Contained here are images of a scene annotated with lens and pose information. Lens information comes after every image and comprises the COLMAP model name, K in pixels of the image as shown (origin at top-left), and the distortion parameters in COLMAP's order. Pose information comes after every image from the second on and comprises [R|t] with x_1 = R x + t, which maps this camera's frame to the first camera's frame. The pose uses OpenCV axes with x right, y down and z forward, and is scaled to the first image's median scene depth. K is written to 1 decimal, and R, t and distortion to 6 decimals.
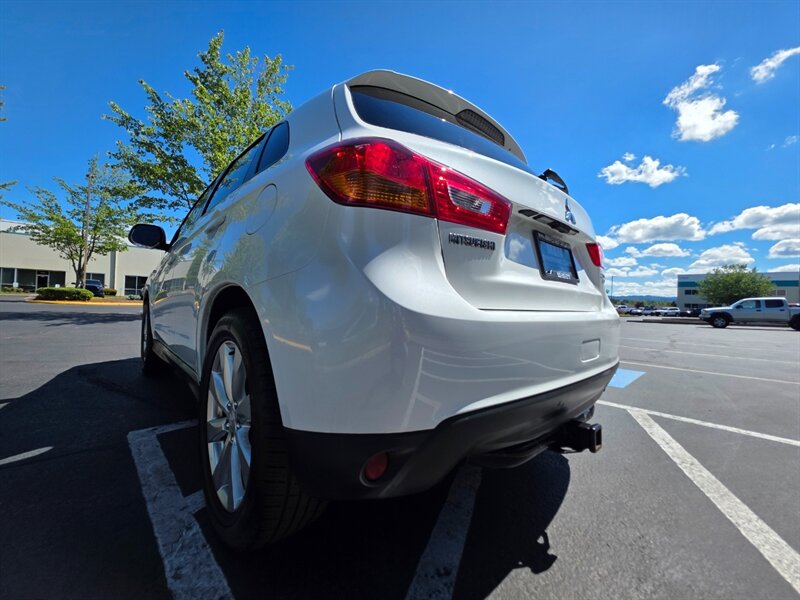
lens RADIAL K [[318.7, 0, 401.6], [0, 318.7, 300.0], [0, 0, 1]] dist [0.006319, -0.000450]
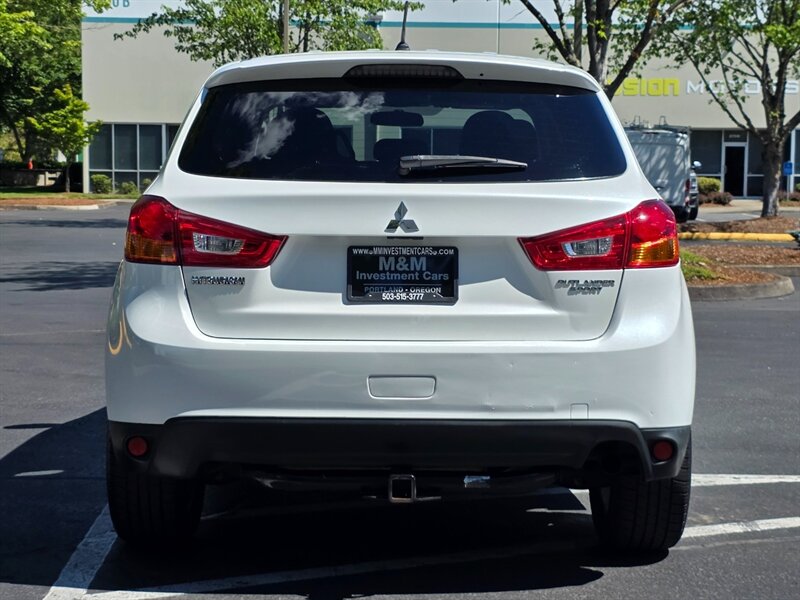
lens RADIAL K [[1519.3, 0, 397.1], [0, 1519.3, 294.0], [0, 0, 1]] dist [0.100102, 0.000000]
pose [[0.740334, 0.023911, -0.671814, 2.410191], [0.023742, 0.997814, 0.061677, -0.249650], [0.671820, -0.061612, 0.738148, -1.444777]]
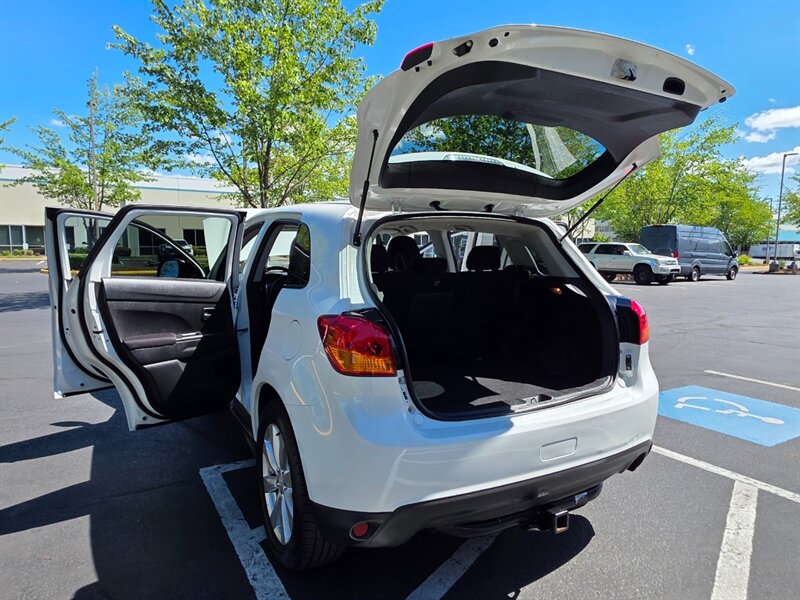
lens RADIAL K [[512.2, 0, 394.4], [0, 512.2, 303.0], [0, 0, 1]] dist [0.009695, 0.001213]
pose [[0.968310, -0.001774, -0.249747, 0.353907], [0.029840, 0.993633, 0.108638, -0.437710], [0.247964, -0.112648, 0.962198, -0.654308]]
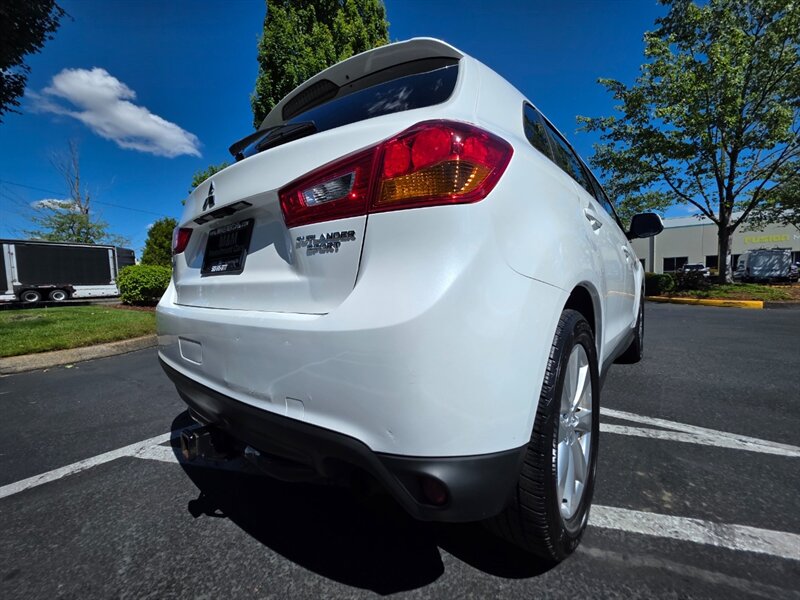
lens RADIAL K [[318.7, 0, 399.7], [0, 318.7, 300.3], [0, 0, 1]] dist [0.006319, -0.000450]
pose [[0.129177, 0.020758, -0.991404, 1.150603], [0.037009, 0.998983, 0.025739, 0.008589], [0.990931, -0.040016, 0.128277, 1.084884]]
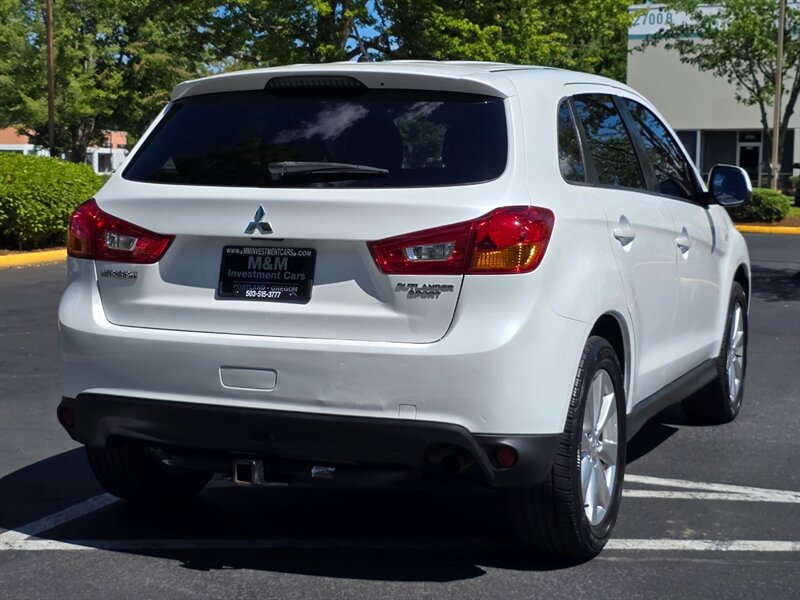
lens RADIAL K [[1376.8, 0, 399.5], [0, 1376.8, 307.4], [0, 0, 1]] dist [0.123557, 0.000000]
pose [[0.422245, 0.057648, -0.904647, 3.163781], [0.013049, 0.997486, 0.069655, -0.230361], [0.906388, -0.041216, 0.420432, -0.184586]]
